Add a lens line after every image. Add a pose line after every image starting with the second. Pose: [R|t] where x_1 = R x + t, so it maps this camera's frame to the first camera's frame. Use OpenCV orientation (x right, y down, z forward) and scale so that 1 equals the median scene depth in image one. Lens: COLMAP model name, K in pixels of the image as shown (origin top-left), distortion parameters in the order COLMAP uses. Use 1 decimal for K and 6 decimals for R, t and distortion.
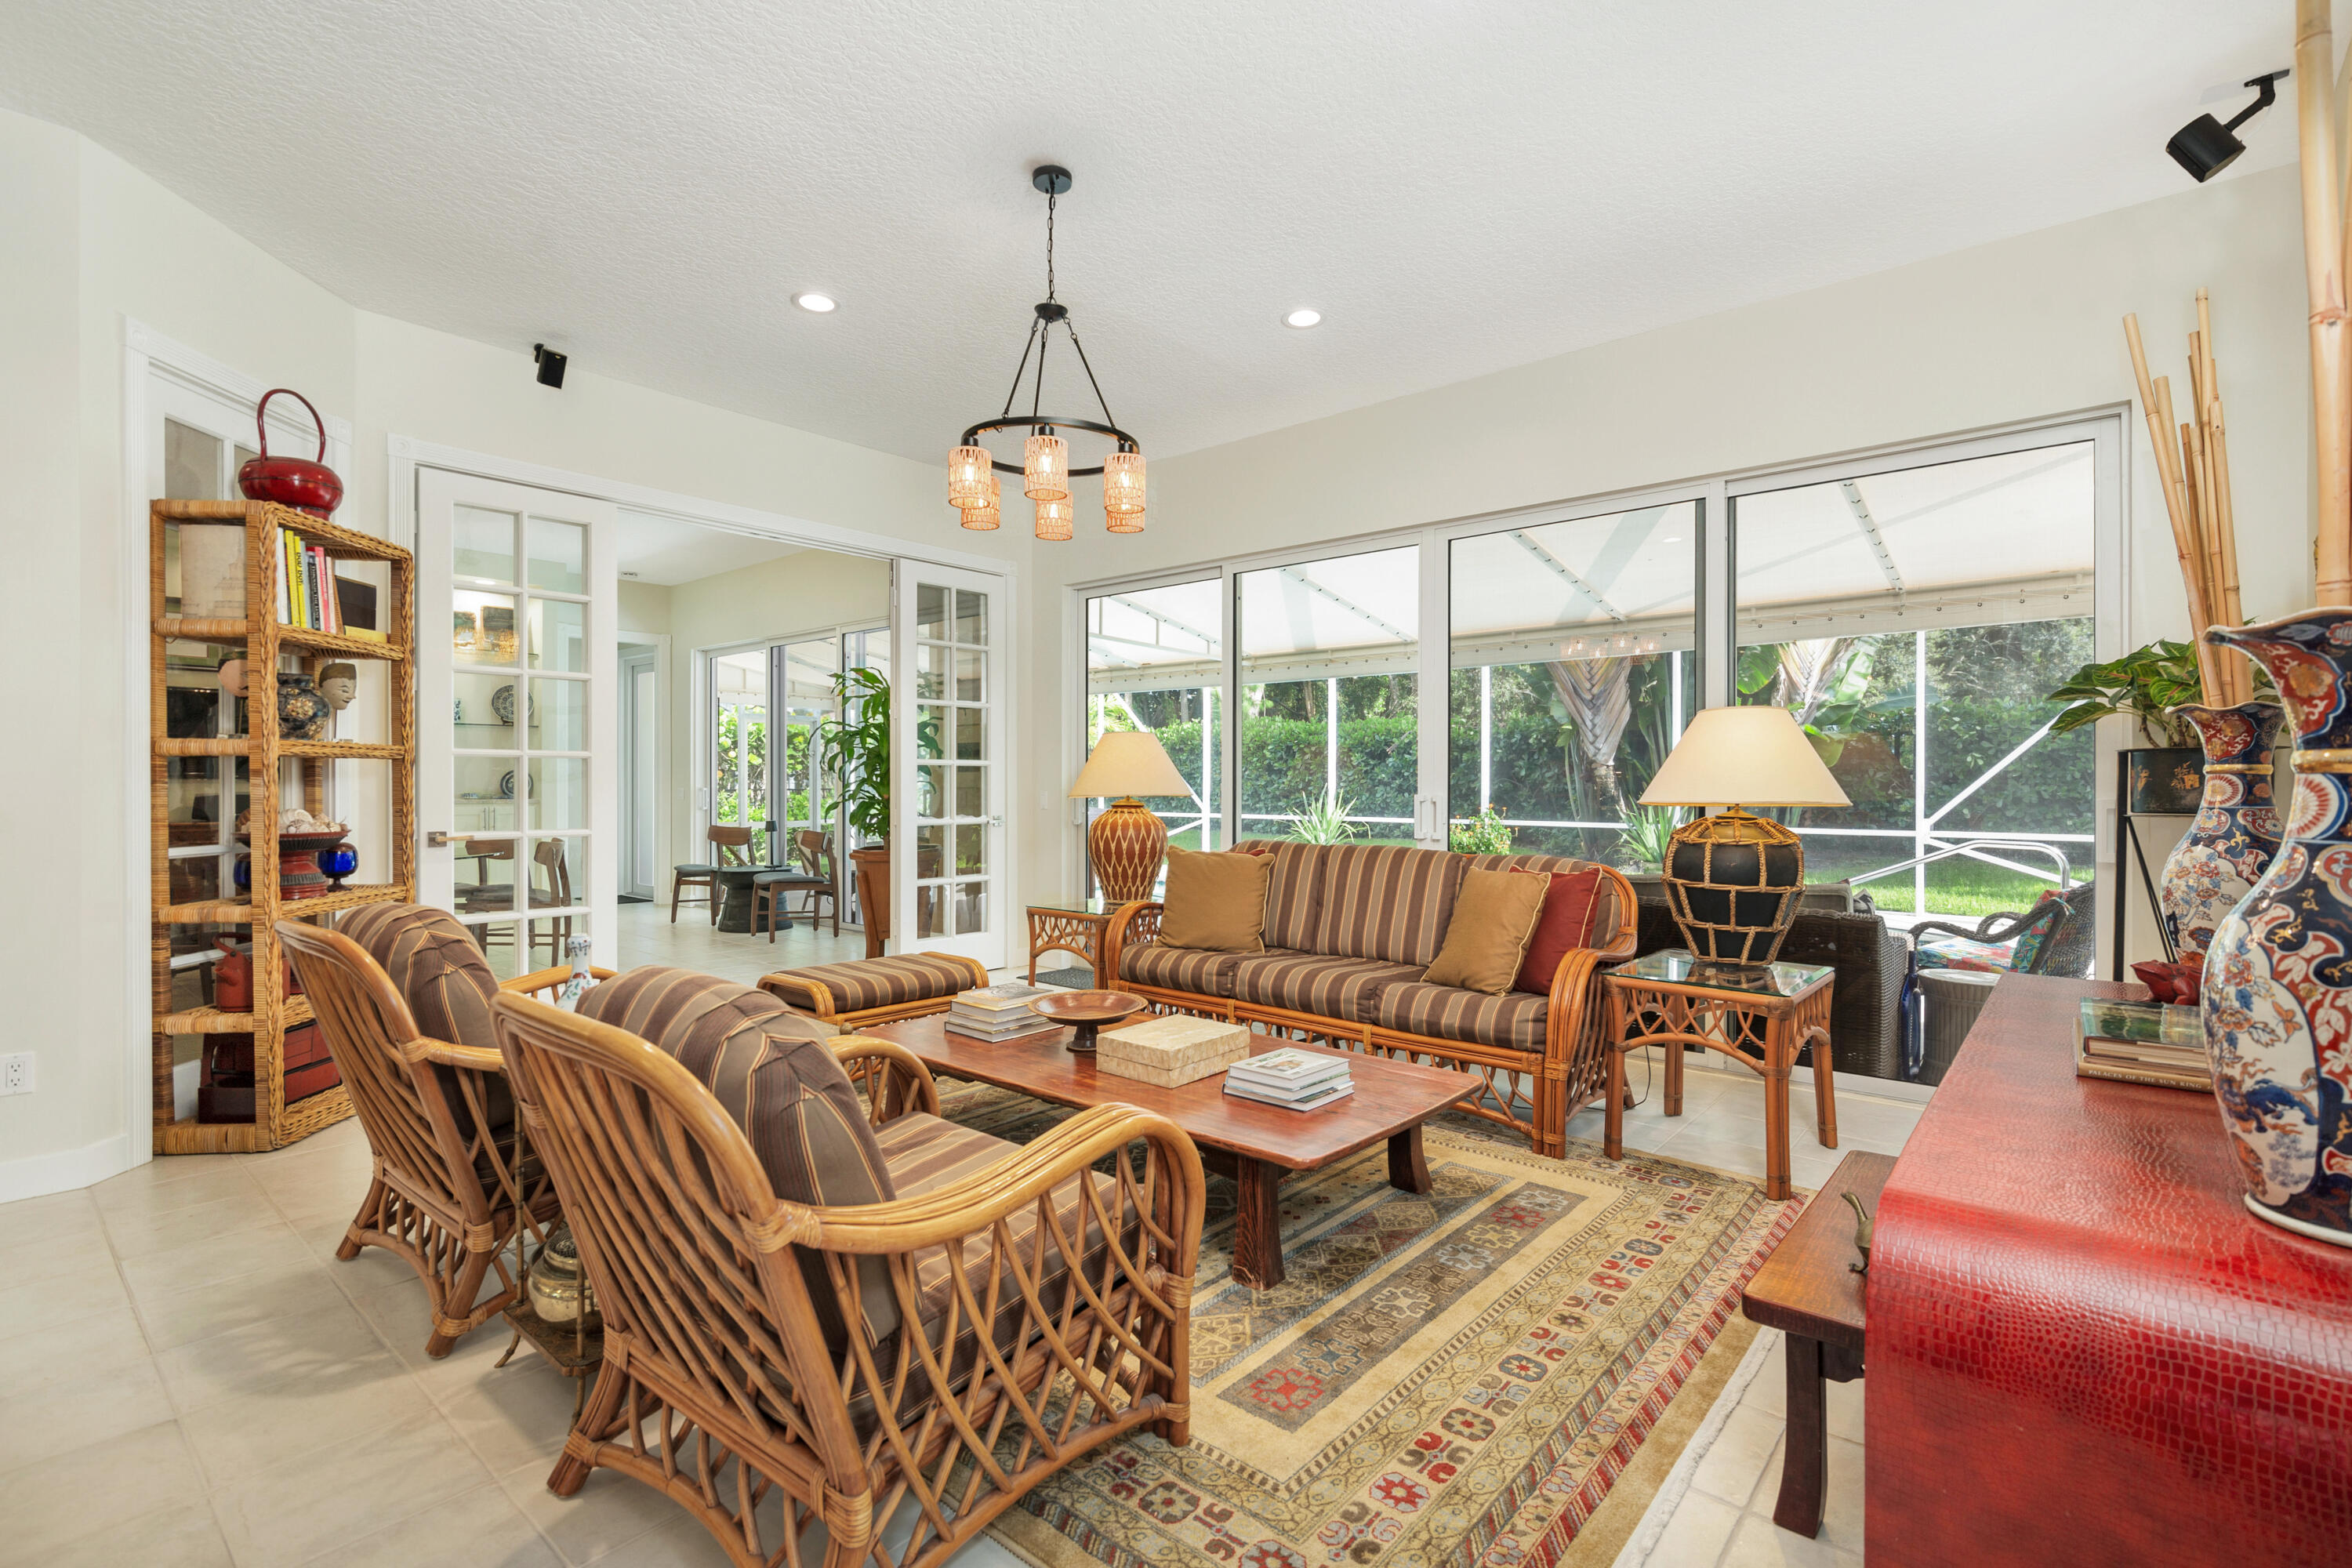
lens RADIAL K [[1078.3, 0, 1162.0], [0, 1078.3, 790.4], [0, 0, 1]] dist [0.001556, -0.000666]
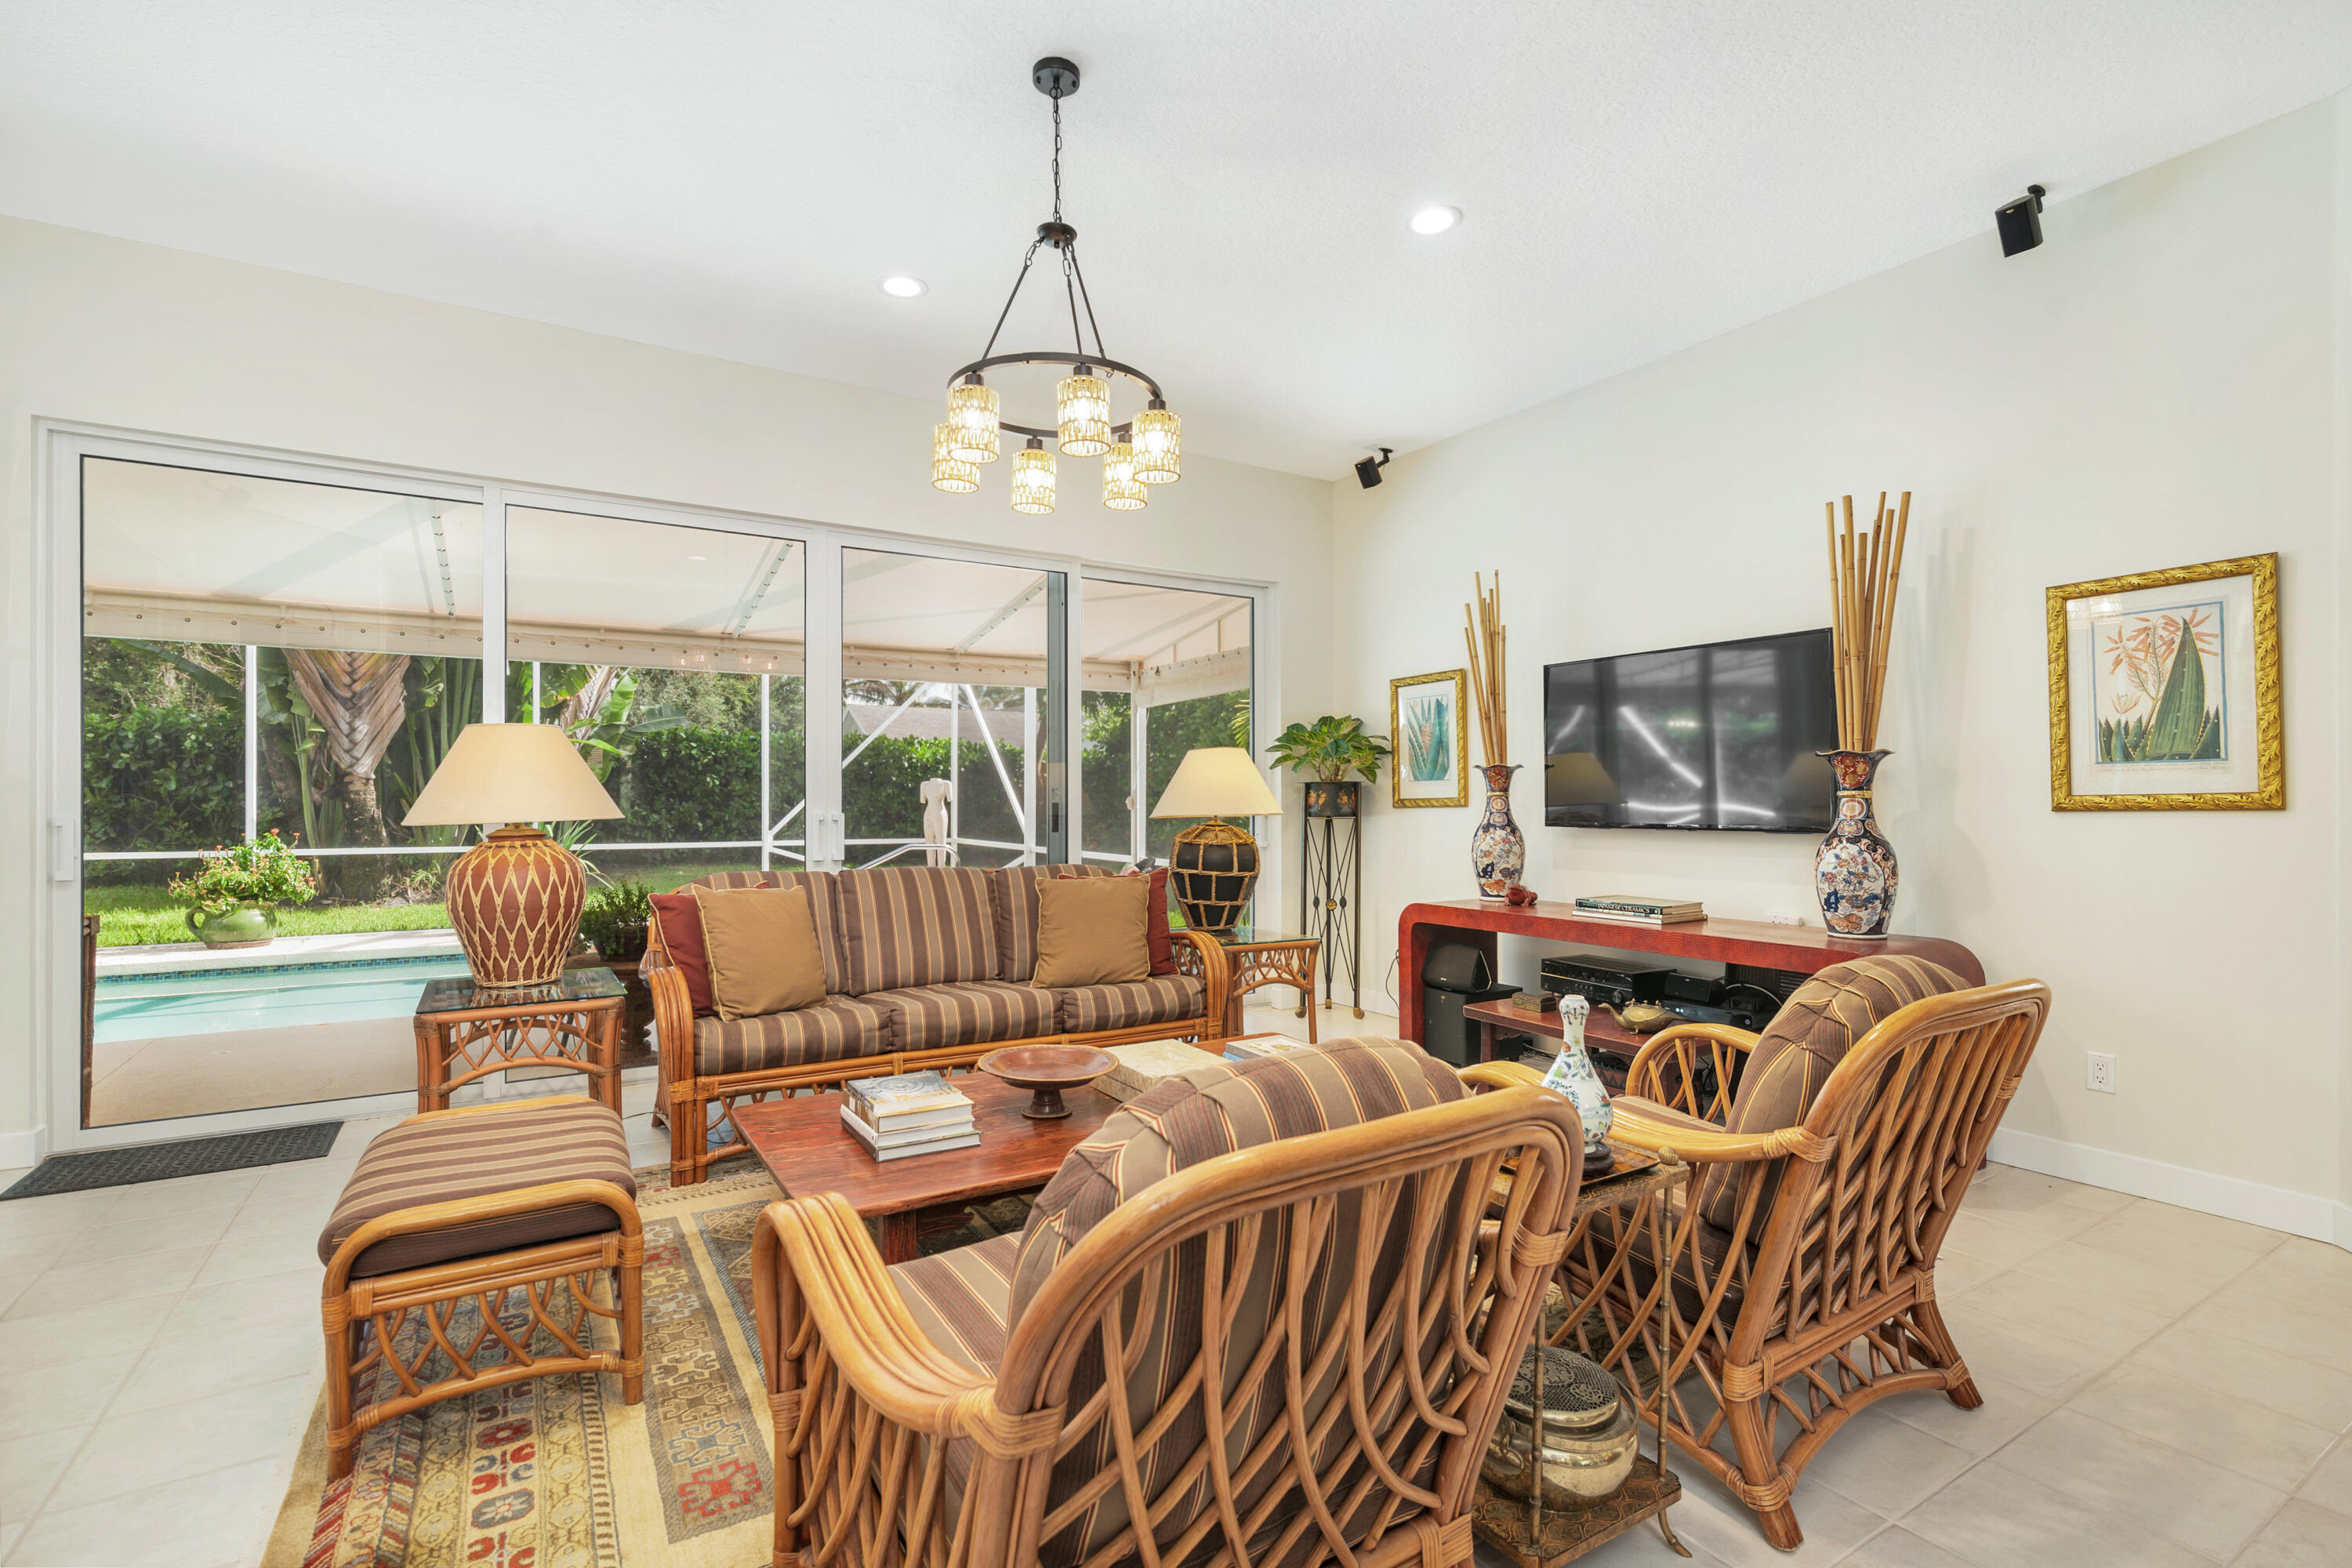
lens RADIAL K [[1078.3, 0, 1191.1], [0, 1078.3, 798.5], [0, 0, 1]] dist [0.001556, -0.000666]
pose [[0.291386, 0.000850, 0.956605, -0.283507], [0.007157, 0.999970, -0.003069, -0.001791], [-0.956579, 0.007741, 0.291371, 0.216656]]
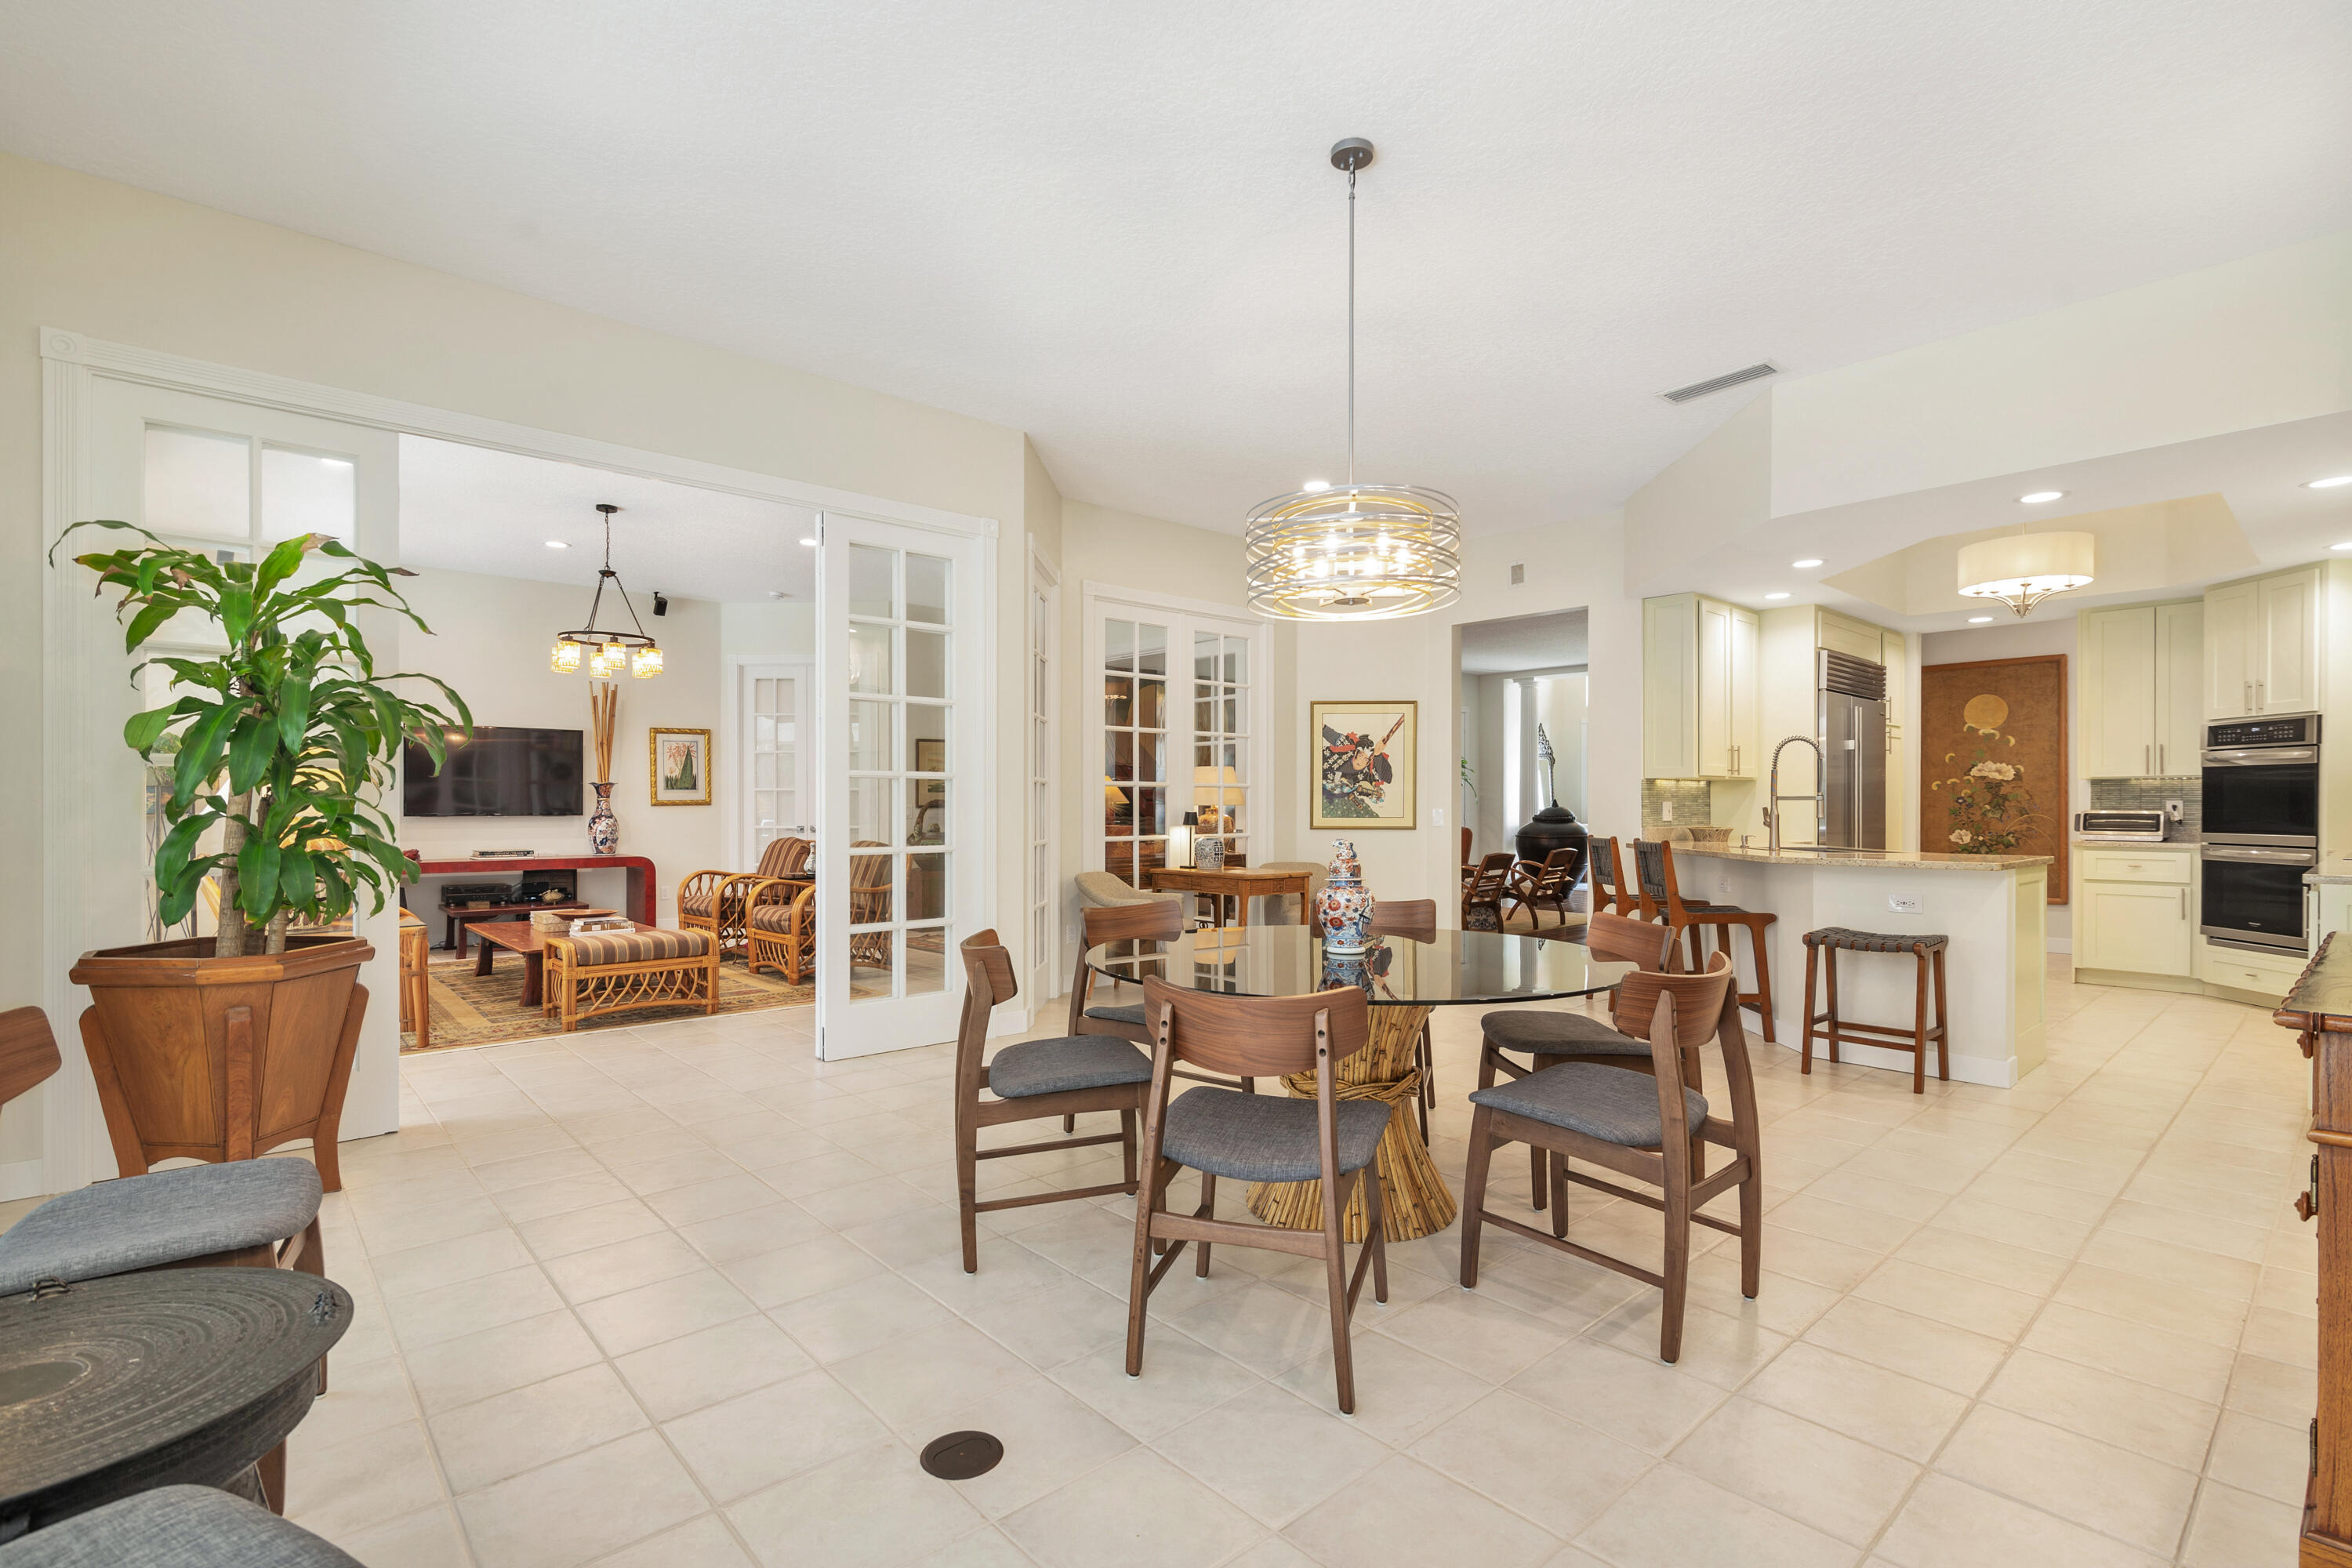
lens RADIAL K [[1078.3, 0, 1185.0], [0, 1078.3, 806.4], [0, 0, 1]] dist [0.001556, -0.000666]
pose [[-0.992429, -0.003369, 0.122777, -0.475802], [-0.002330, 0.999960, 0.008608, -0.005727], [-0.122801, 0.008257, -0.992397, 0.949915]]
